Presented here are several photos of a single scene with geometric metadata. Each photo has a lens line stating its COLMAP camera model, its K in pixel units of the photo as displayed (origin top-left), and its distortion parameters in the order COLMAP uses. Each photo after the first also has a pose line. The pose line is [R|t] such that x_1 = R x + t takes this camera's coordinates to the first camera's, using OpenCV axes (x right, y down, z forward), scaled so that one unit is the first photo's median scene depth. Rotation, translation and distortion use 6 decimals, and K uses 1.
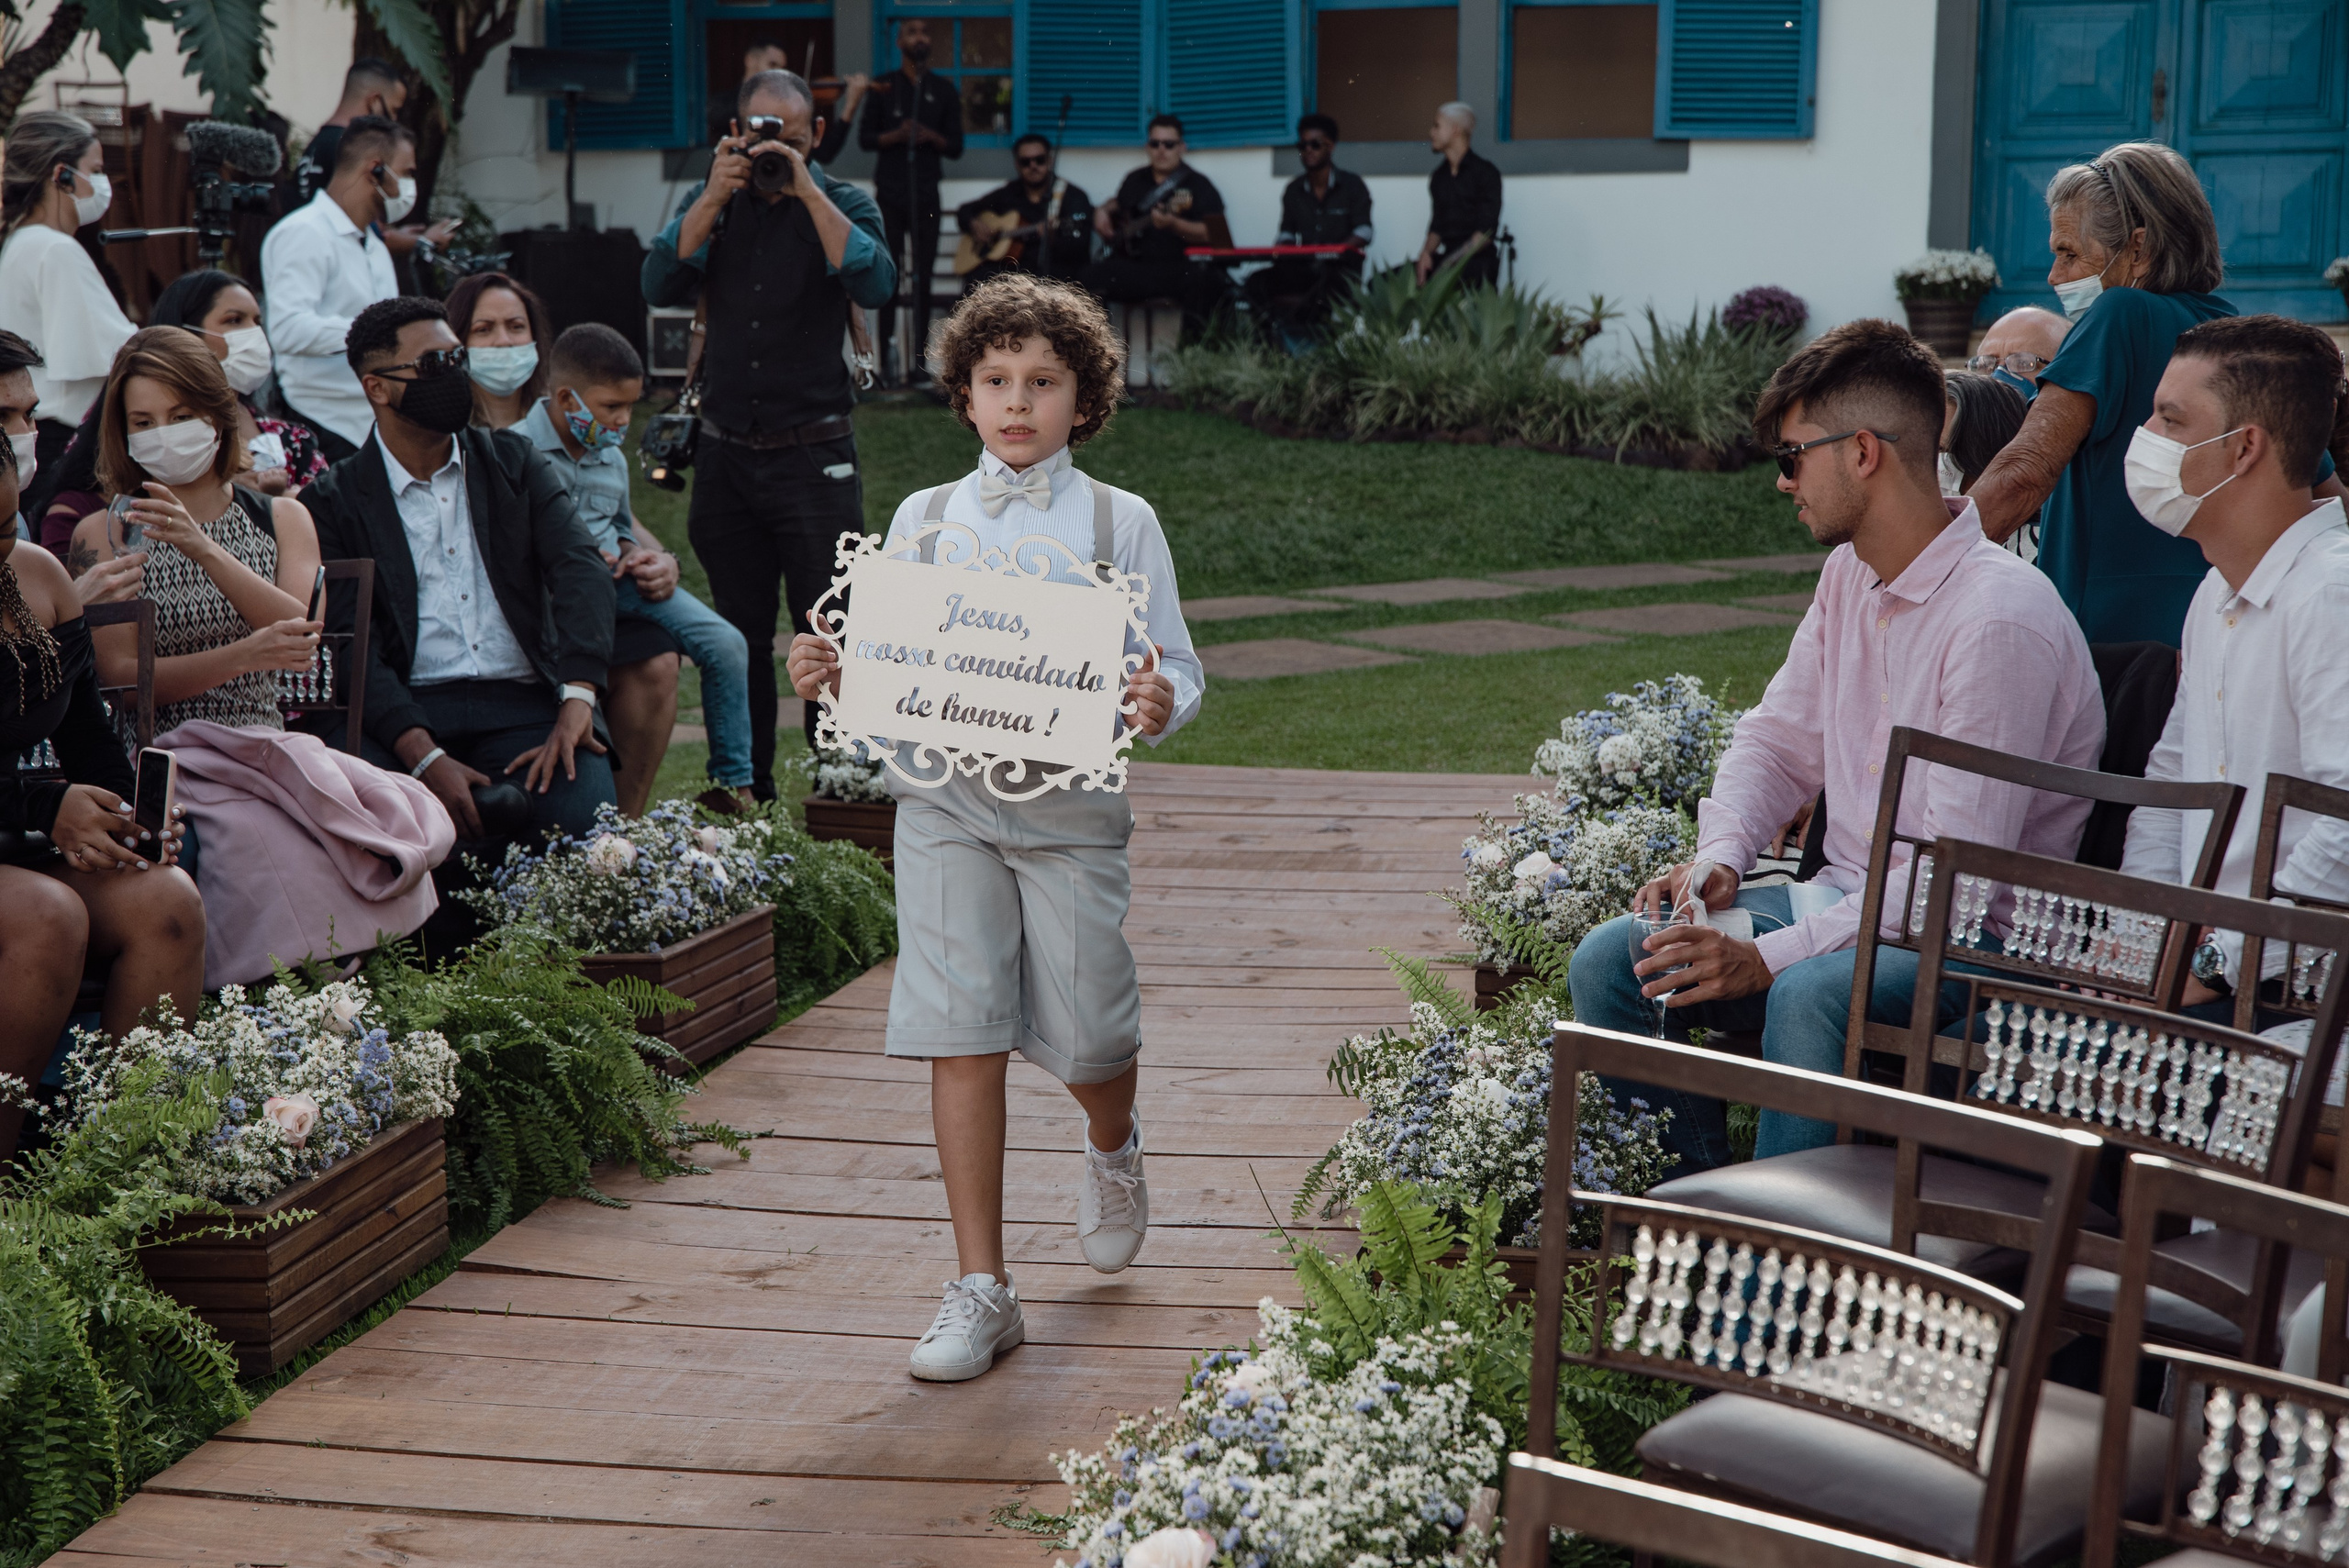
lens RADIAL K [[4553.1, 0, 1183.8], [0, 4553.1, 799.3], [0, 0, 1]] dist [0.301742, 0.000000]
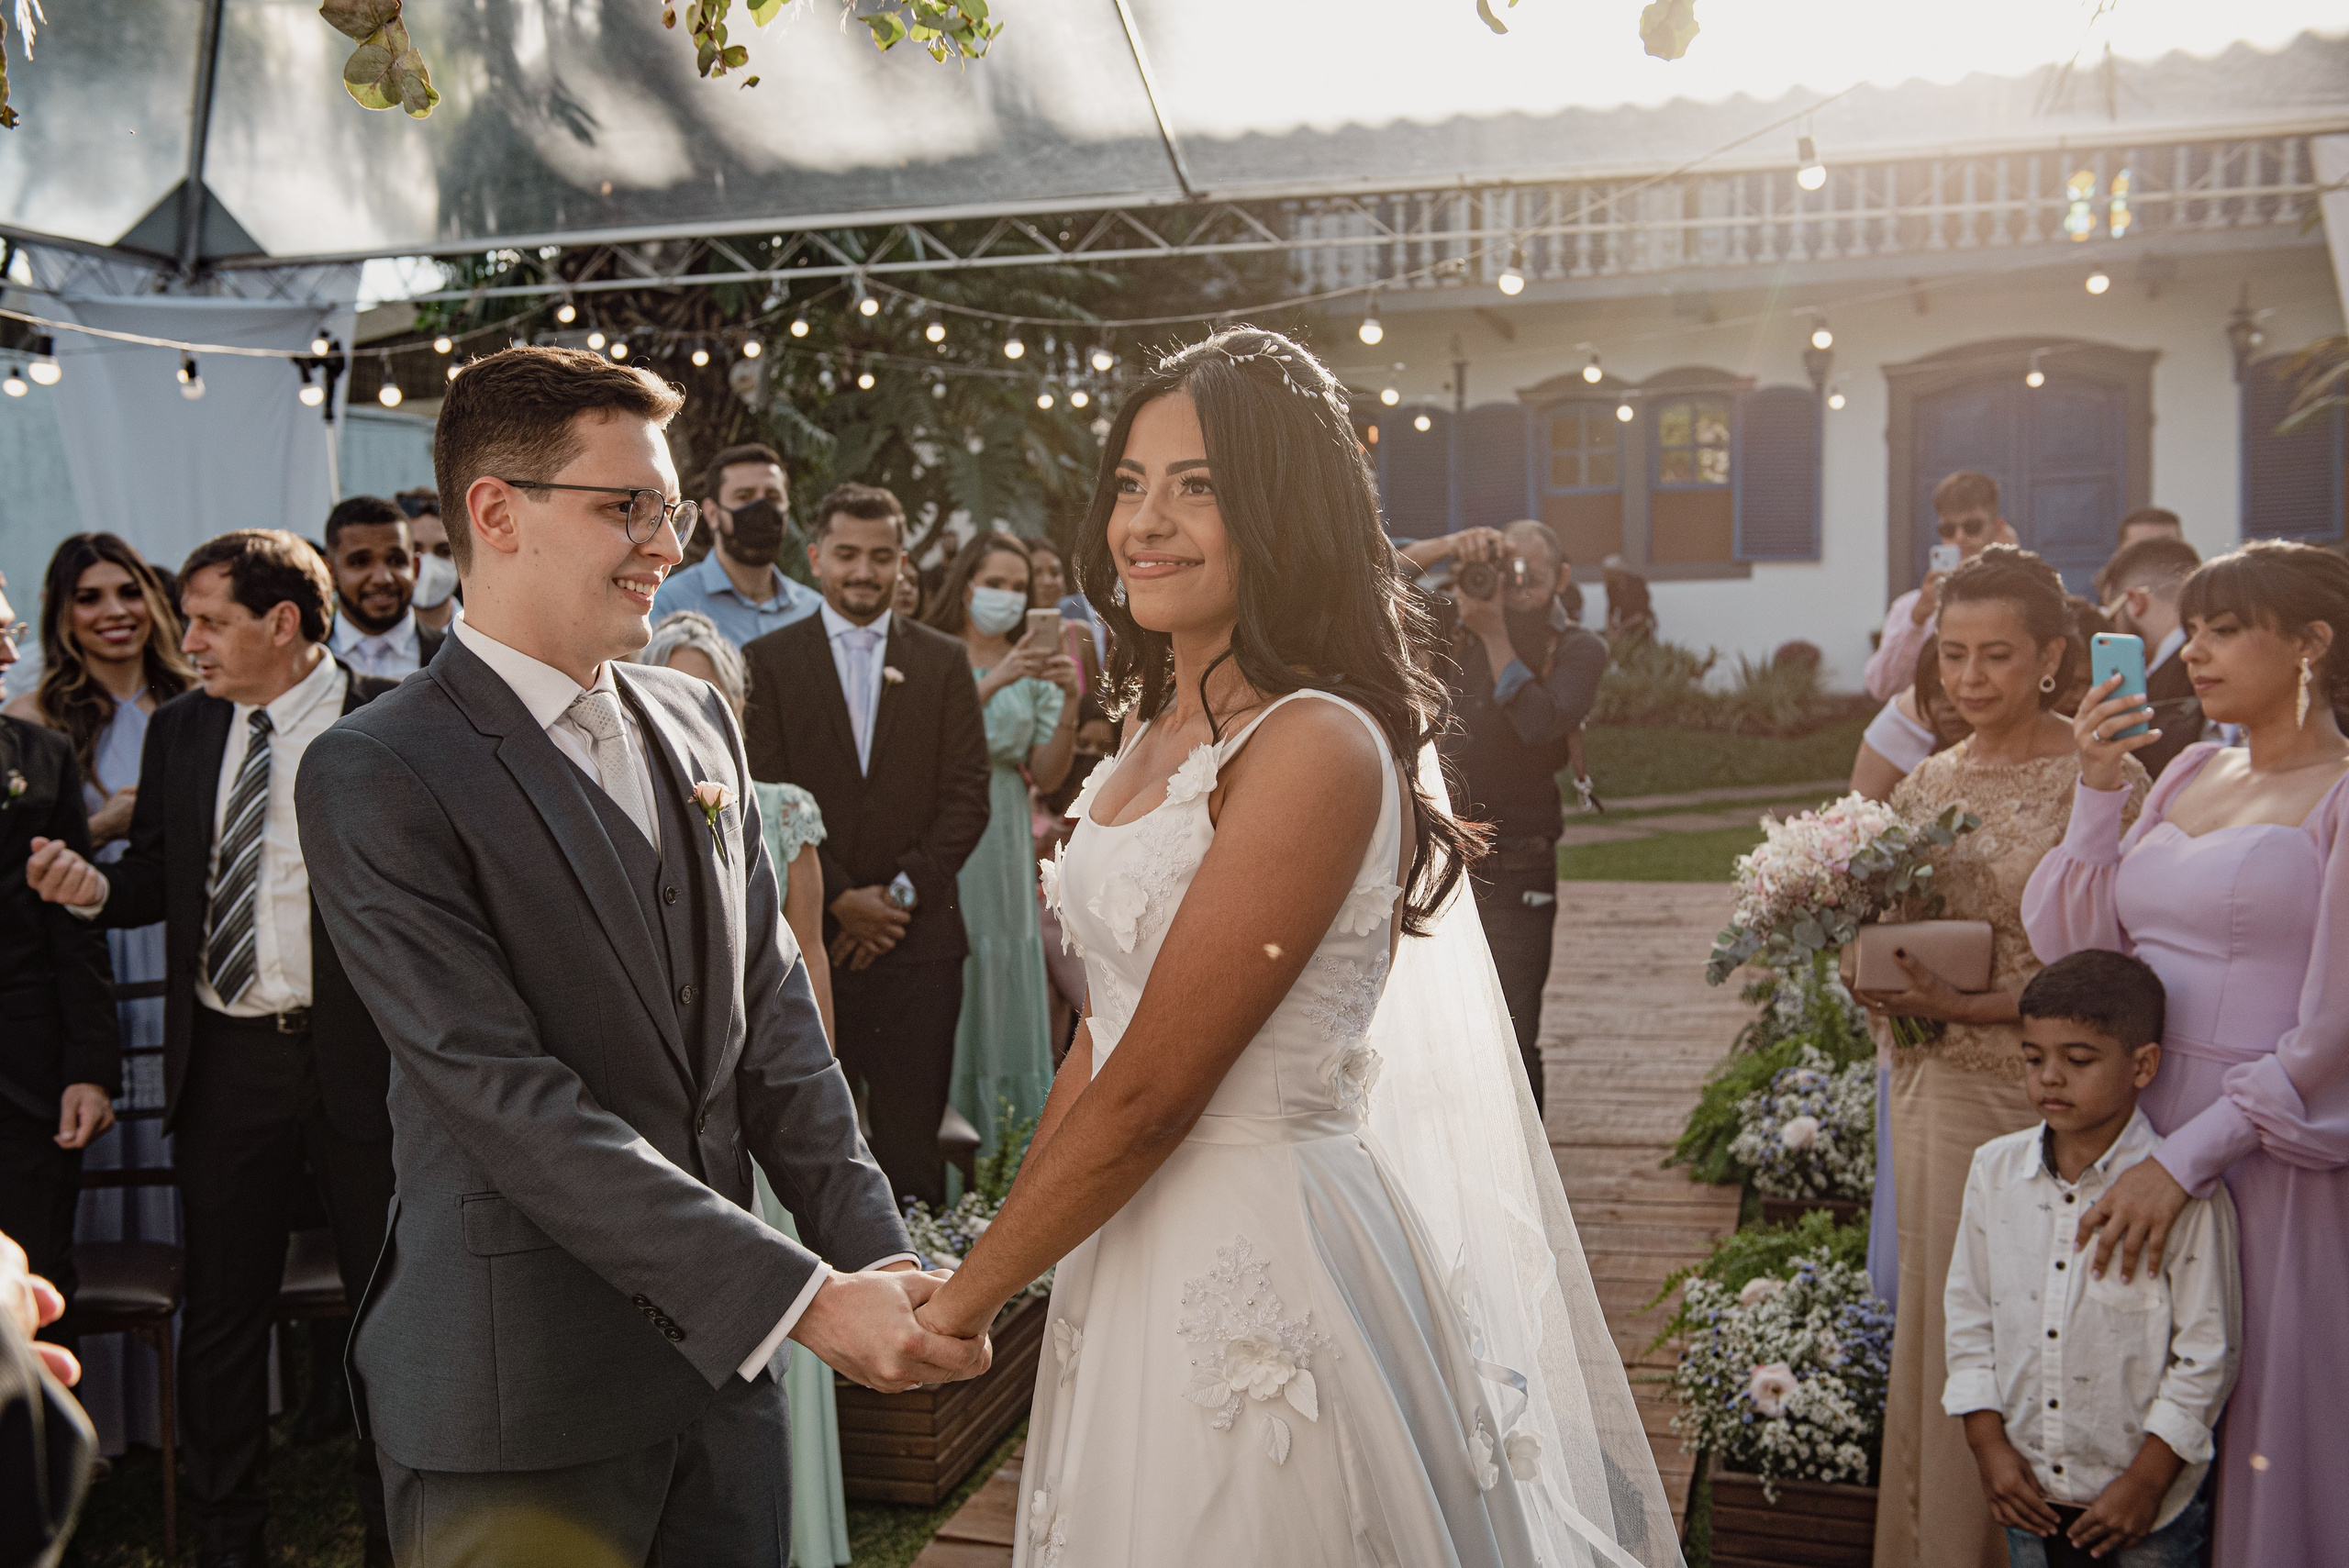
lens RADIAL K [[2773.5, 0, 1179.9], [0, 2773.5, 774.5], [0, 0, 1]] dist [0.101105, 0.000000]
pose [[0.997915, -0.015419, -0.062673, -0.062686], [0.011198, 0.997680, -0.067152, 0.017013], [0.063563, 0.066310, 0.995772, -0.149571]]
